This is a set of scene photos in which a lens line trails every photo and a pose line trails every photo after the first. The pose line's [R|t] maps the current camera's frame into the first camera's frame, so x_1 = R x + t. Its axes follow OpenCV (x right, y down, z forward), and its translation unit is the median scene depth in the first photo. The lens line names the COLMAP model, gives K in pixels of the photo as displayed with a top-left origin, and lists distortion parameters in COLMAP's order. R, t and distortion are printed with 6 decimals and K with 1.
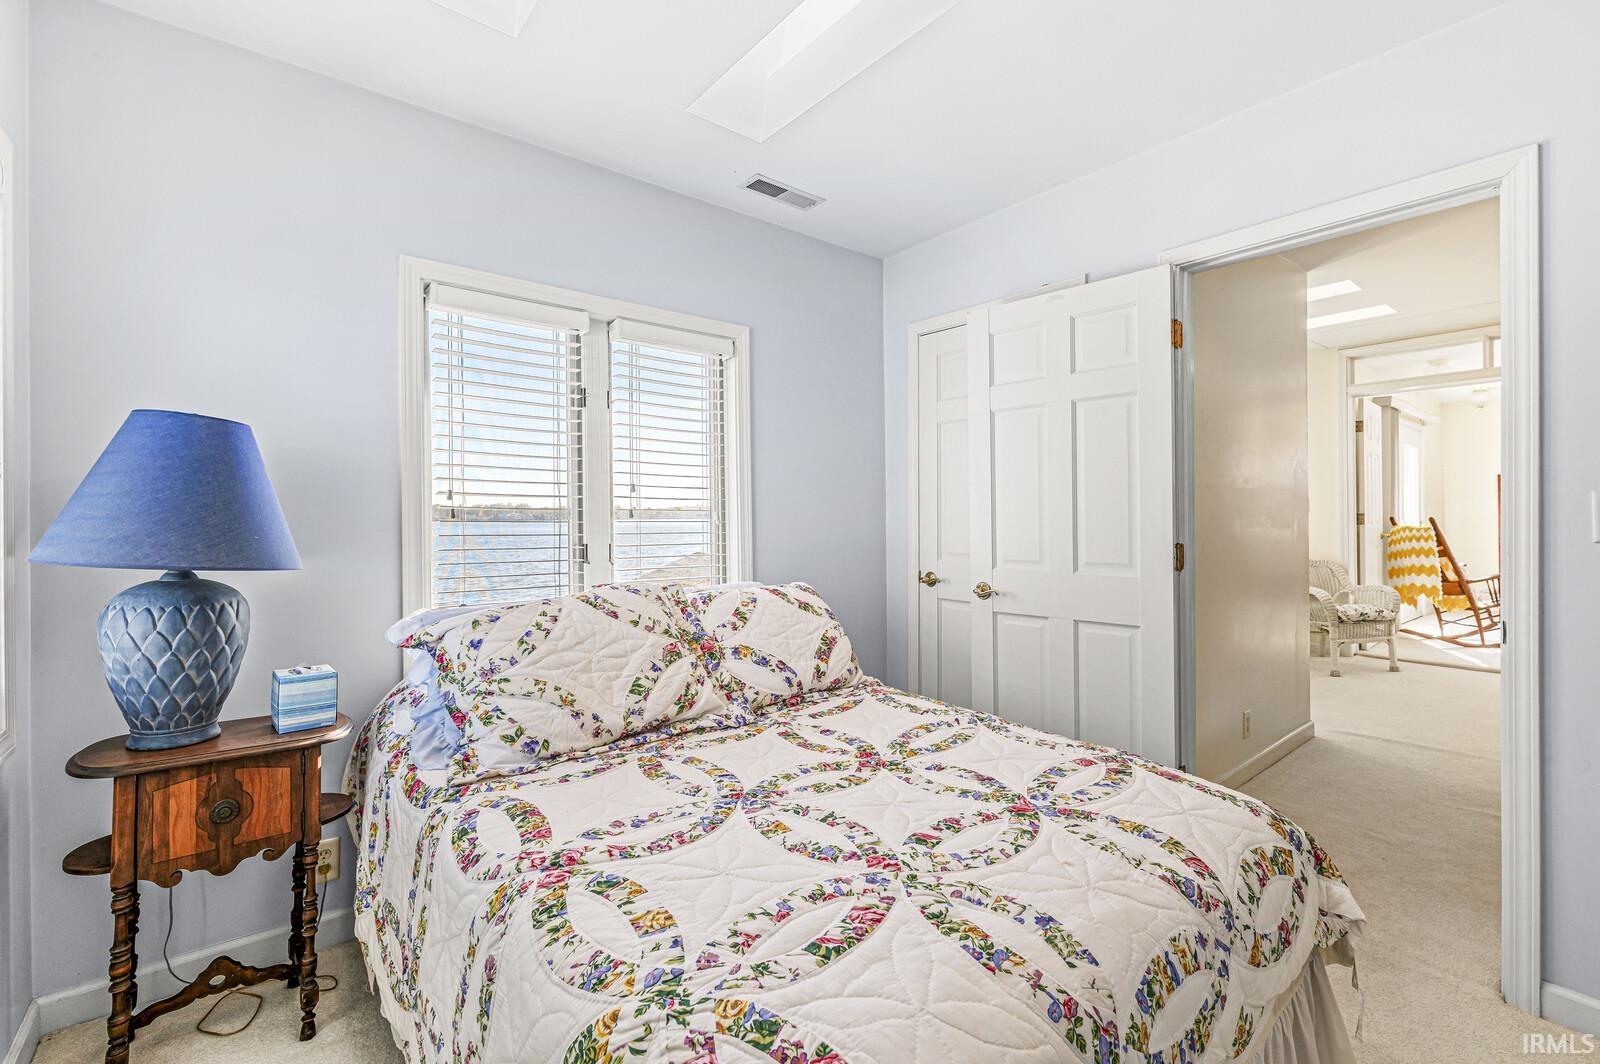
lens RADIAL K [[699.1, 0, 799.1], [0, 699.1, 520.5], [0, 0, 1]] dist [0.000516, -0.000086]
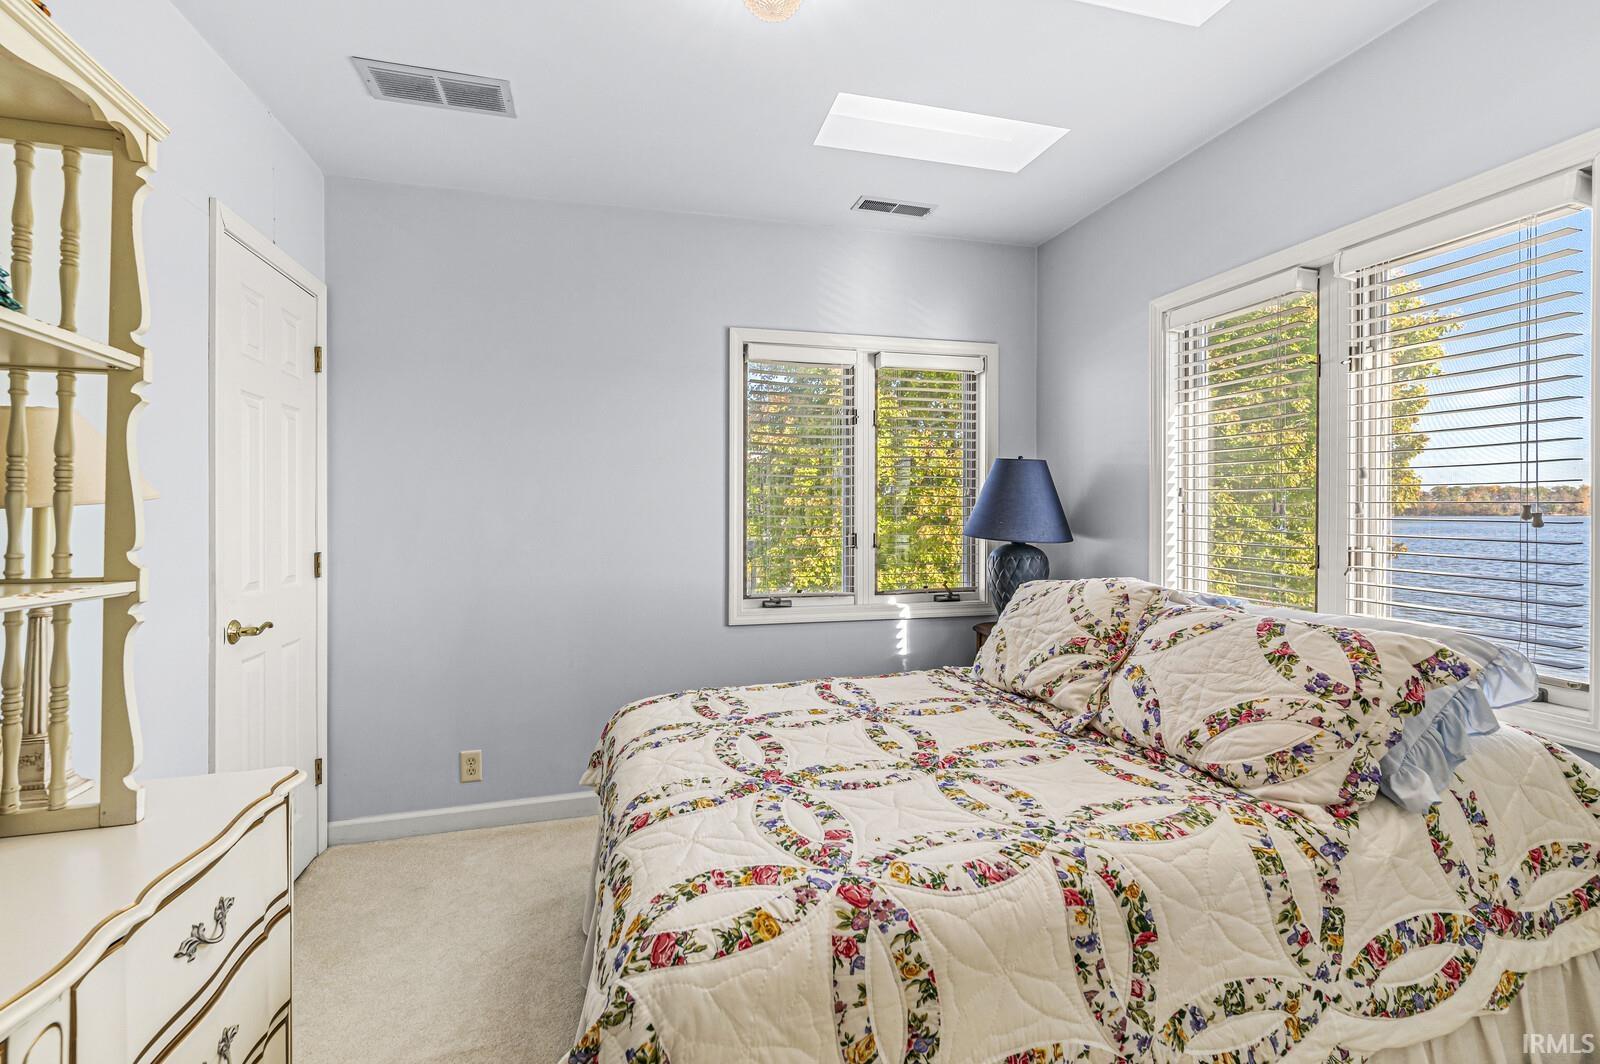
lens RADIAL K [[699.1, 0, 799.1], [0, 699.1, 520.5], [0, 0, 1]] dist [0.000516, -0.000086]
pose [[-0.414890, 0.018217, -0.909689, 1.066138], [0.002981, 0.999821, 0.018662, -0.019281], [0.909866, 0.005031, -0.414871, 1.212395]]
